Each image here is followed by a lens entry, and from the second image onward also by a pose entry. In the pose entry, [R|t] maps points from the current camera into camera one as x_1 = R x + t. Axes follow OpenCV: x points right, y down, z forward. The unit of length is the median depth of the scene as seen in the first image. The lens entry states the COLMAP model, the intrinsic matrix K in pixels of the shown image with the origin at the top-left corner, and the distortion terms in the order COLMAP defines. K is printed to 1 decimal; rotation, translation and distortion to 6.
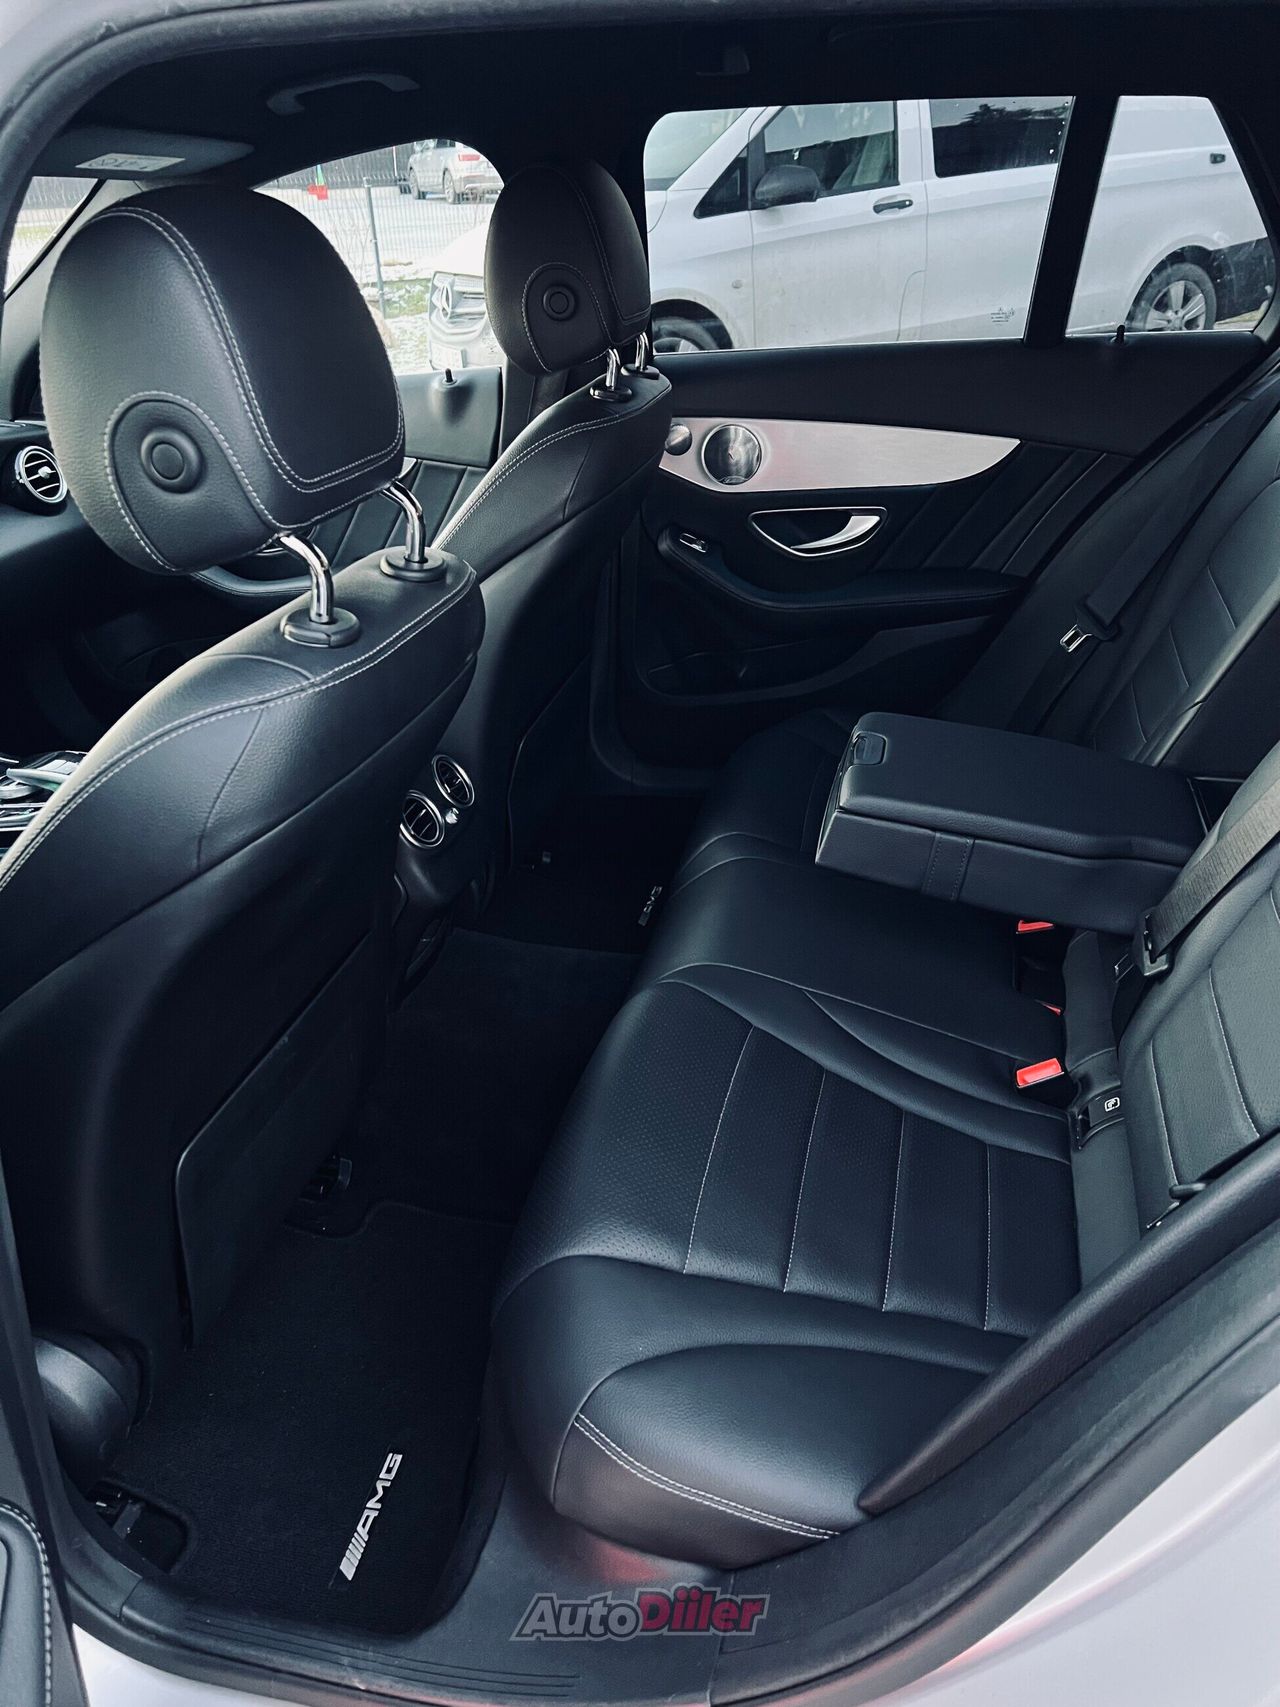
lens RADIAL K [[1285.7, 0, 651.1], [0, 1285.7, 841.0], [0, 0, 1]] dist [0.046731, -0.048619]
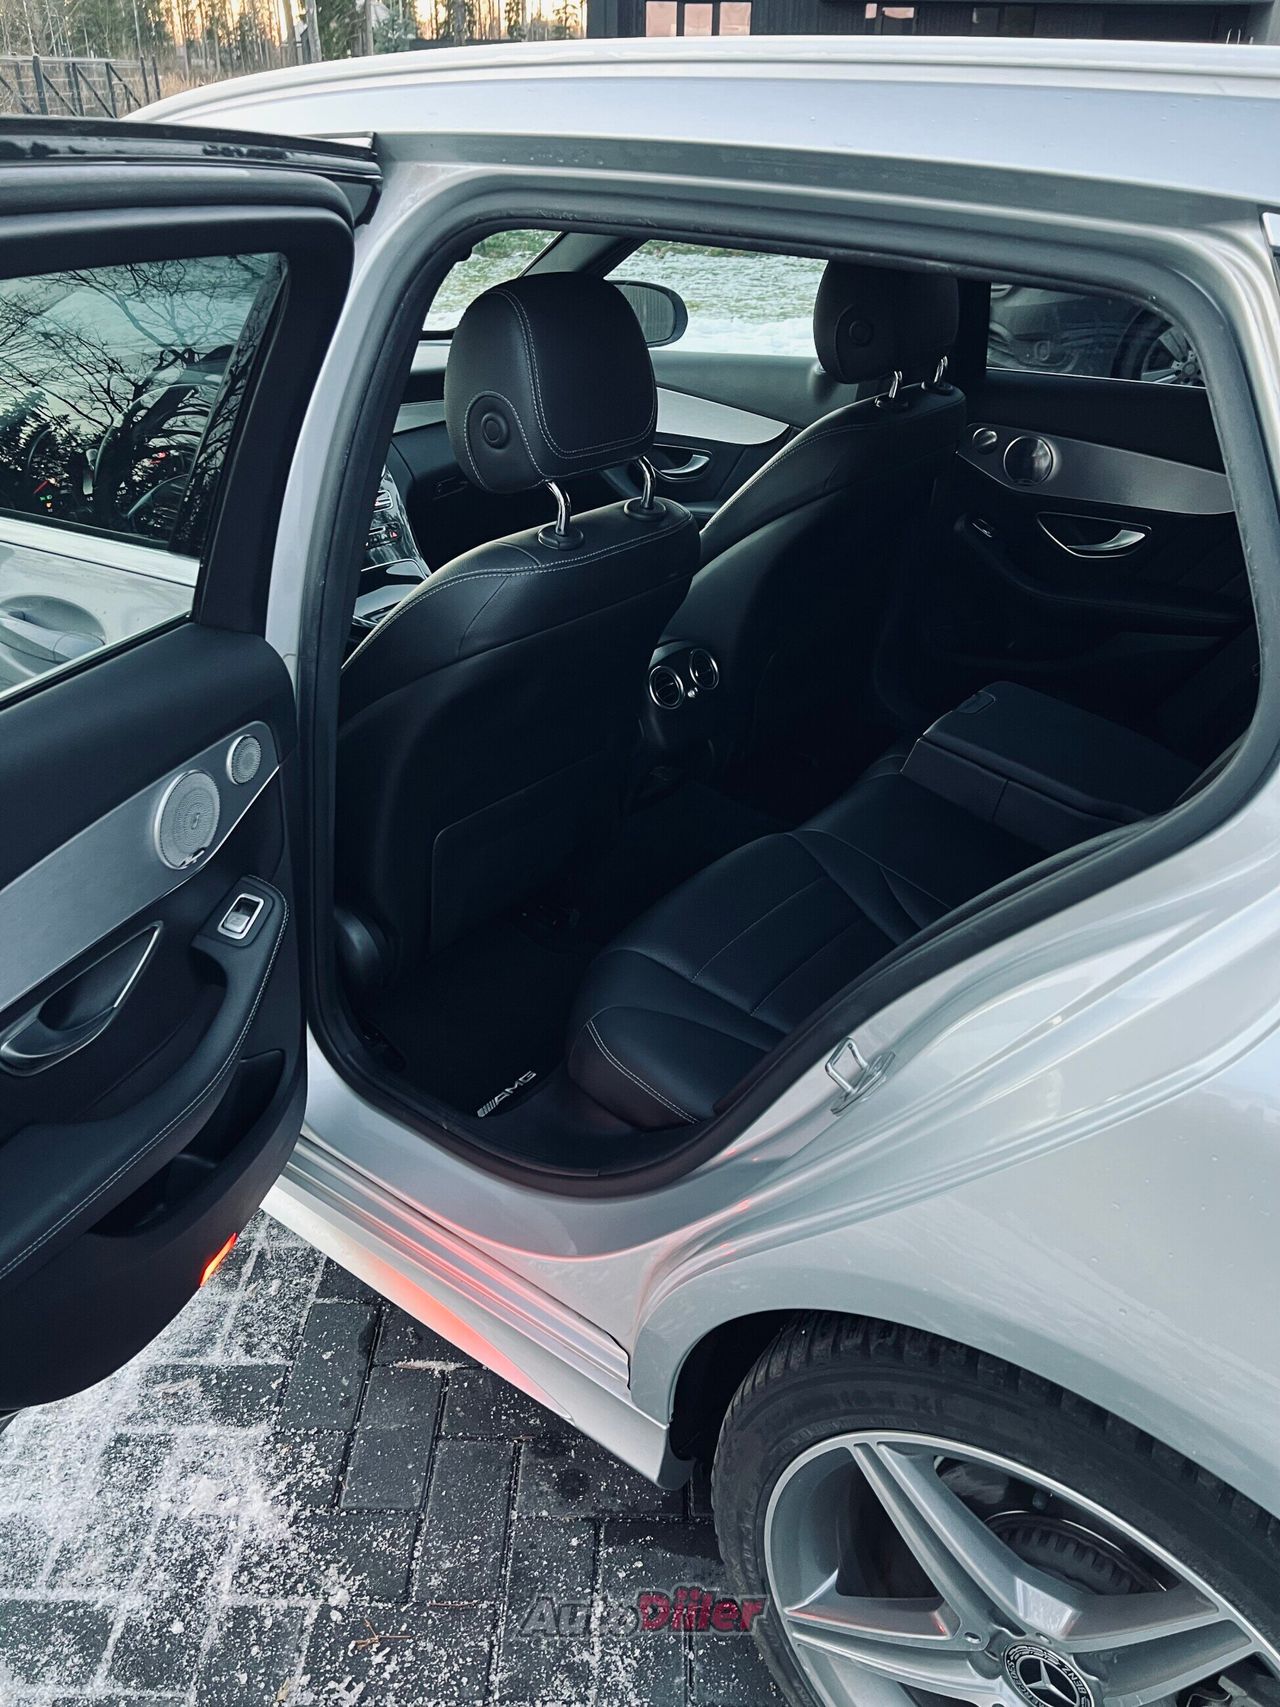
lens RADIAL K [[1285.7, 0, 633.4], [0, 1285.7, 863.1], [0, 0, 1]] dist [0.046731, -0.048619]
pose [[0.906281, 0.261601, -0.331994, 0.366822], [-0.239936, 0.965045, 0.105445, 0.034417], [0.347973, -0.015906, 0.937369, -0.413272]]
